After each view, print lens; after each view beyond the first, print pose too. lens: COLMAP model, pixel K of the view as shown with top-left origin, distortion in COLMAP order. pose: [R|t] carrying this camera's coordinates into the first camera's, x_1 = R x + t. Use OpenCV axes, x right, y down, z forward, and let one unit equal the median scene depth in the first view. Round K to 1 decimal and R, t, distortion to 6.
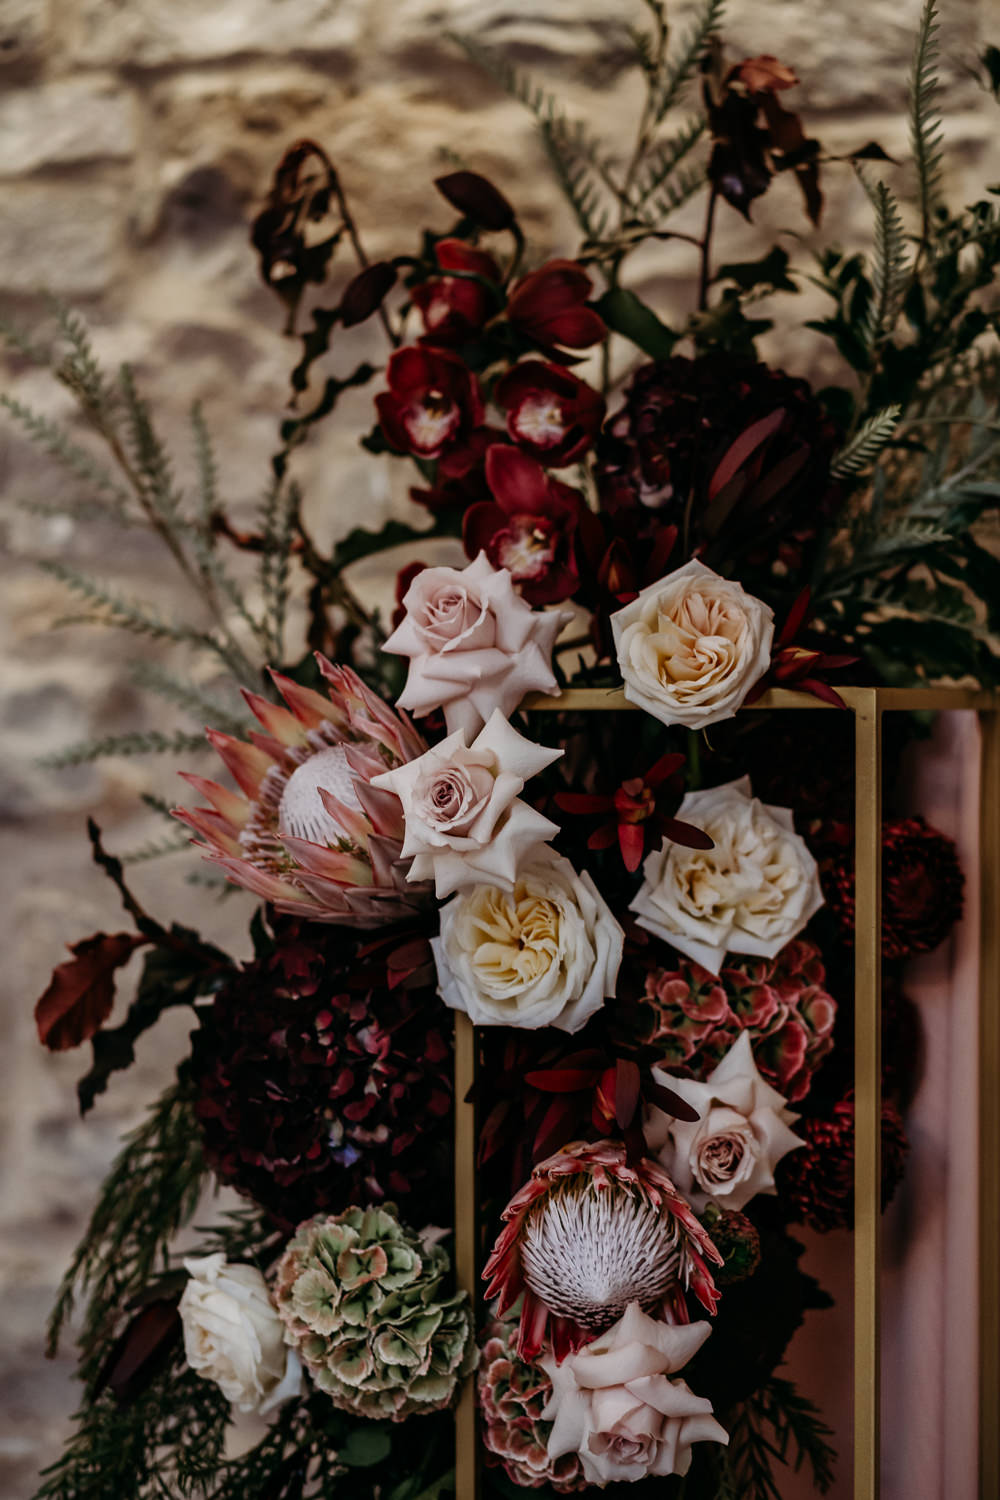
lens RADIAL K [[3688.5, 0, 500.0], [0, 3688.5, 750.0], [0, 0, 1]] dist [-0.026824, -0.274633]
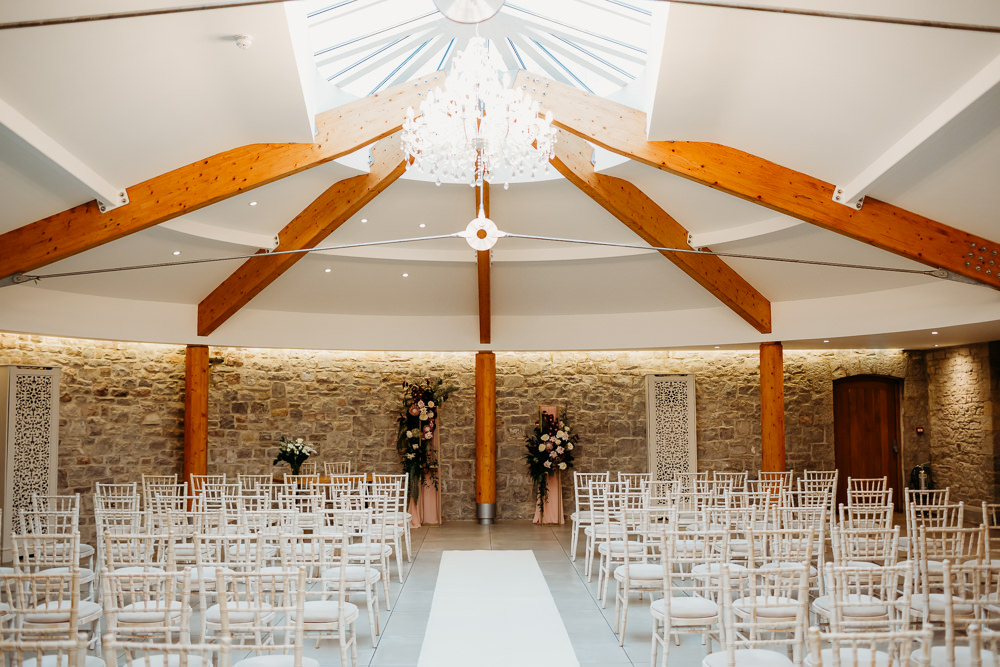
lens RADIAL K [[1032.3, 0, 500.0], [0, 1032.3, 333.5], [0, 0, 1]] dist [-0.009336, -0.001865]
pose [[0.866005, 0.029901, 0.499141, -2.868022], [0.015621, 0.996106, -0.086773, 0.101404], [-0.499792, 0.082943, 0.862165, -4.976034]]
